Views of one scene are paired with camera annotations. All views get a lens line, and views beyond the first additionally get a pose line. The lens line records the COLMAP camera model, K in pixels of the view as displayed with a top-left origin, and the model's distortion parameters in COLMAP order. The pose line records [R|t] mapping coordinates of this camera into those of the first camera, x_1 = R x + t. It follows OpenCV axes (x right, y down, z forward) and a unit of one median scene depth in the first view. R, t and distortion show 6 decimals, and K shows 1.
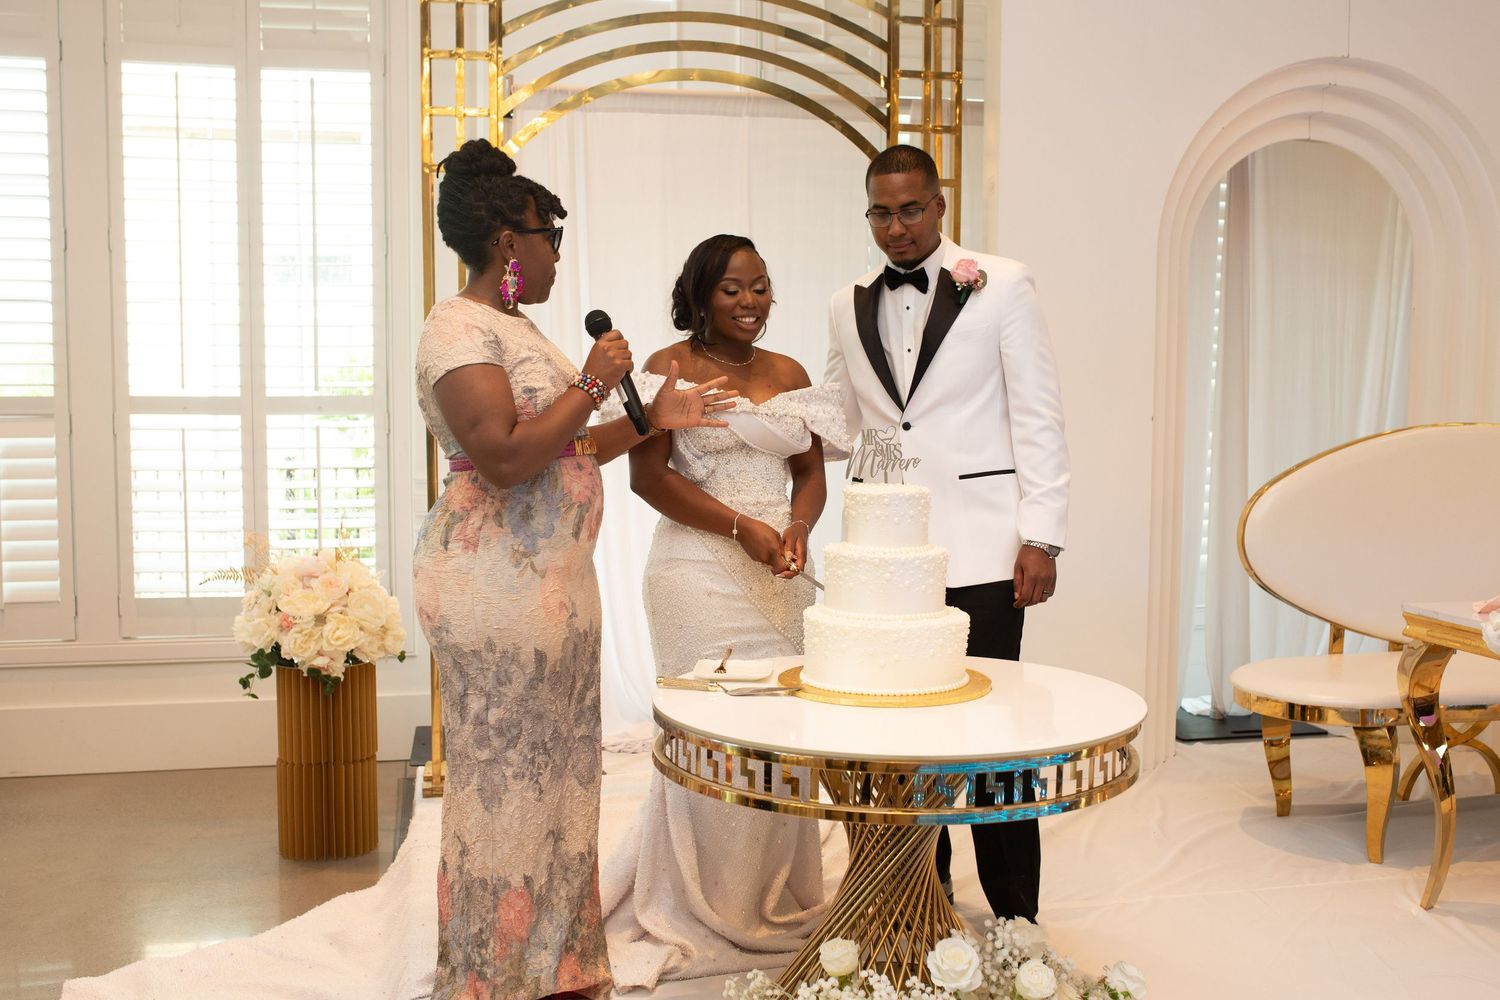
lens RADIAL K [[1581.5, 0, 750.0], [0, 1581.5, 500.0], [0, 0, 1]] dist [-0.023812, 0.011265]
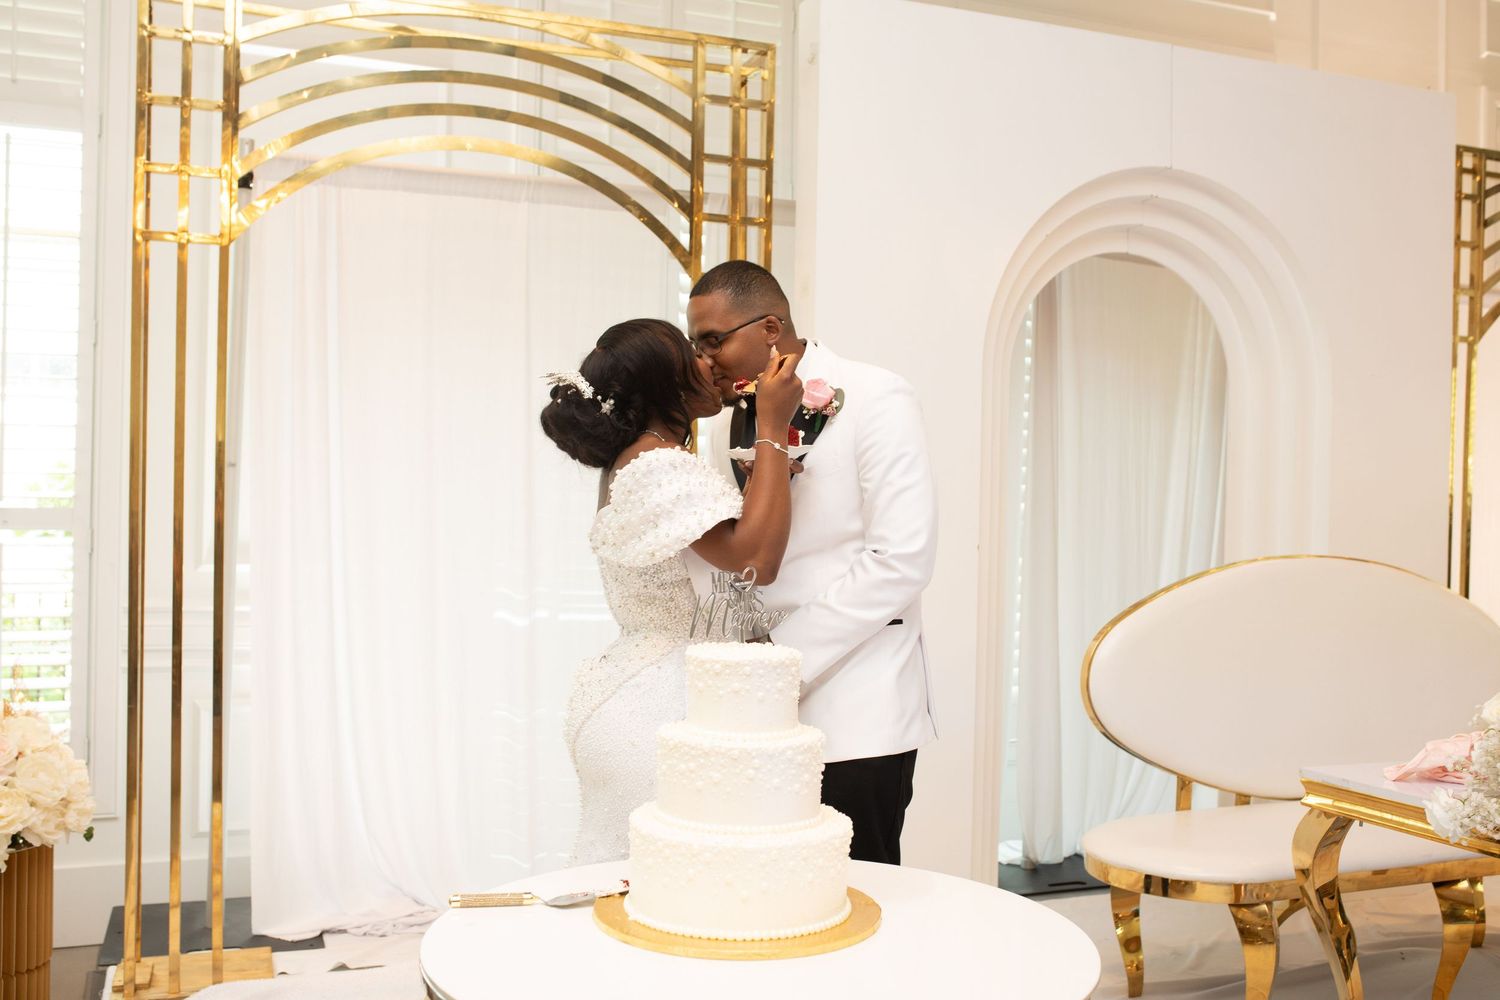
lens RADIAL K [[1460.0, 0, 756.4], [0, 1460.0, 502.1], [0, 0, 1]] dist [-0.018243, 0.014190]
pose [[0.983863, 0.015053, 0.178290, -0.021305], [-0.002772, 0.997617, -0.068933, -0.019922], [-0.178903, 0.067326, 0.981561, 0.207400]]
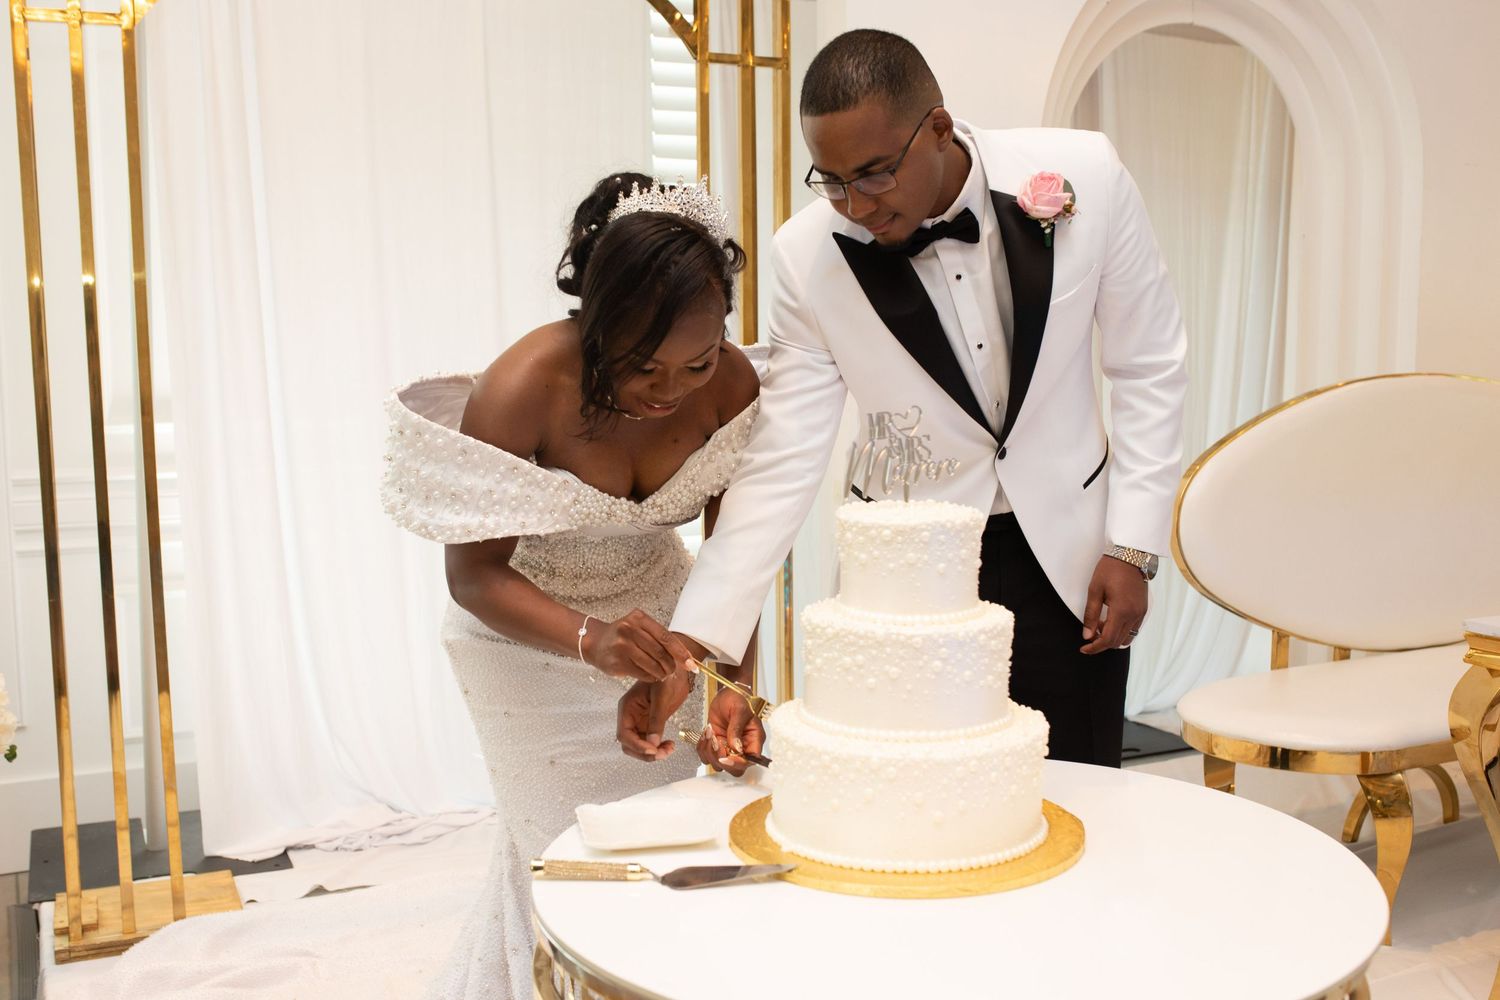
lens RADIAL K [[1581.5, 0, 750.0], [0, 1581.5, 500.0], [0, 0, 1]] dist [-0.023812, 0.011265]
pose [[0.969751, -0.037397, 0.241215, -0.075825], [0.029735, 0.998933, 0.035328, -0.022871], [-0.242279, -0.027087, 0.969828, 0.289838]]
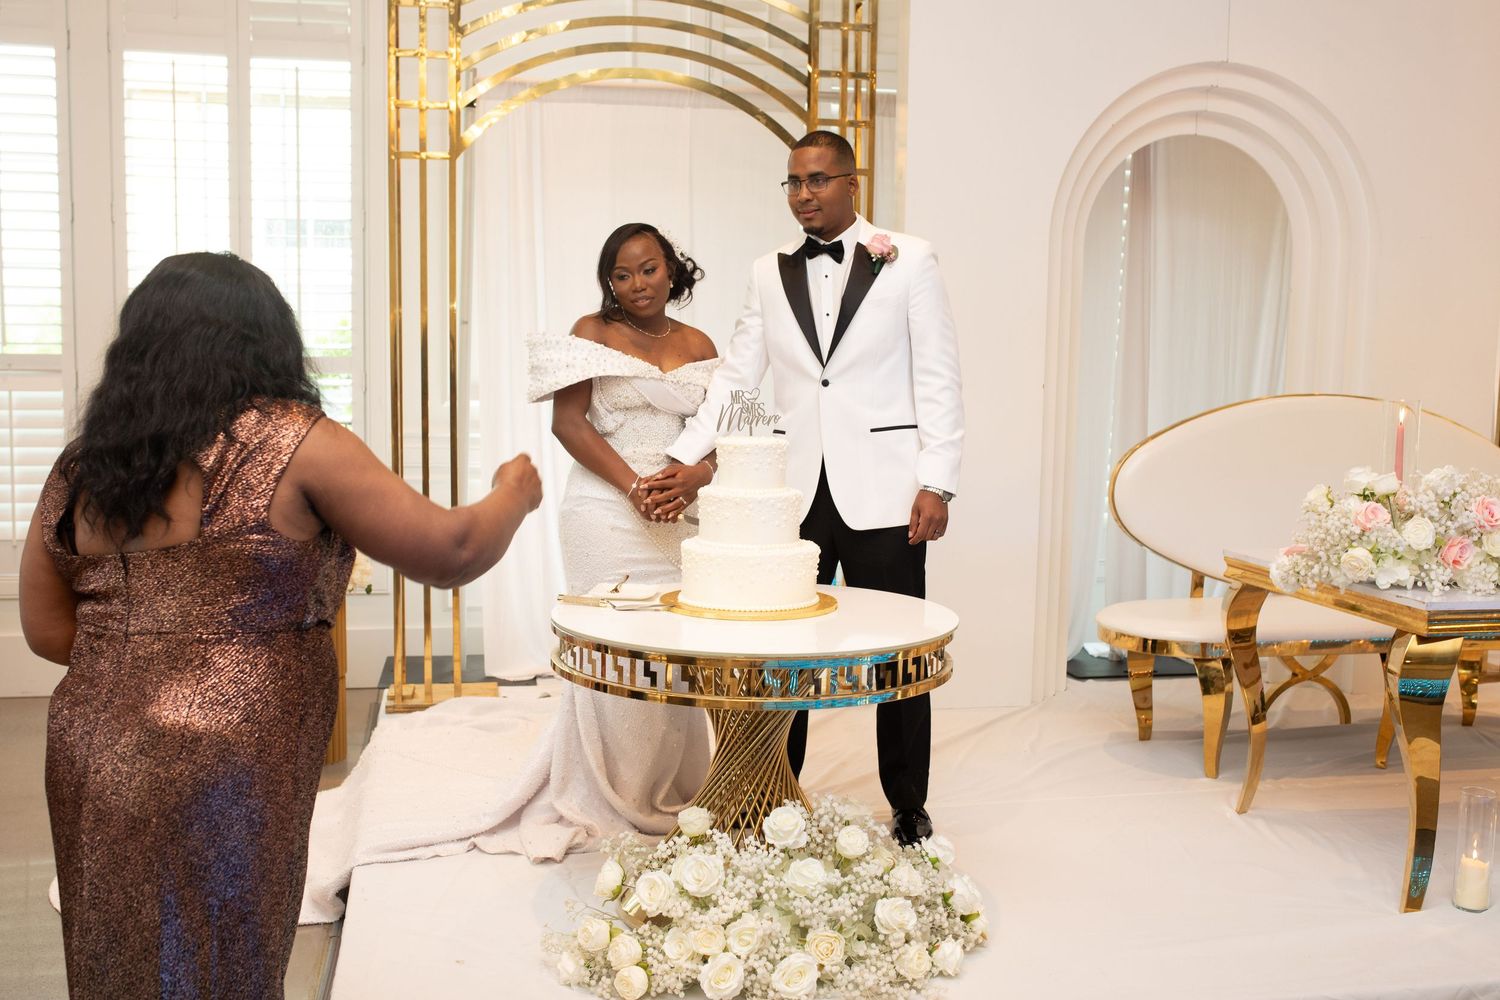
lens RADIAL K [[1581.5, 0, 750.0], [0, 1581.5, 500.0], [0, 0, 1]] dist [-0.023812, 0.011265]
pose [[0.999889, 0.013431, -0.006501, 0.059704], [-0.013284, 0.999669, 0.022023, 0.007326], [0.006795, -0.021934, 0.999736, -0.125249]]
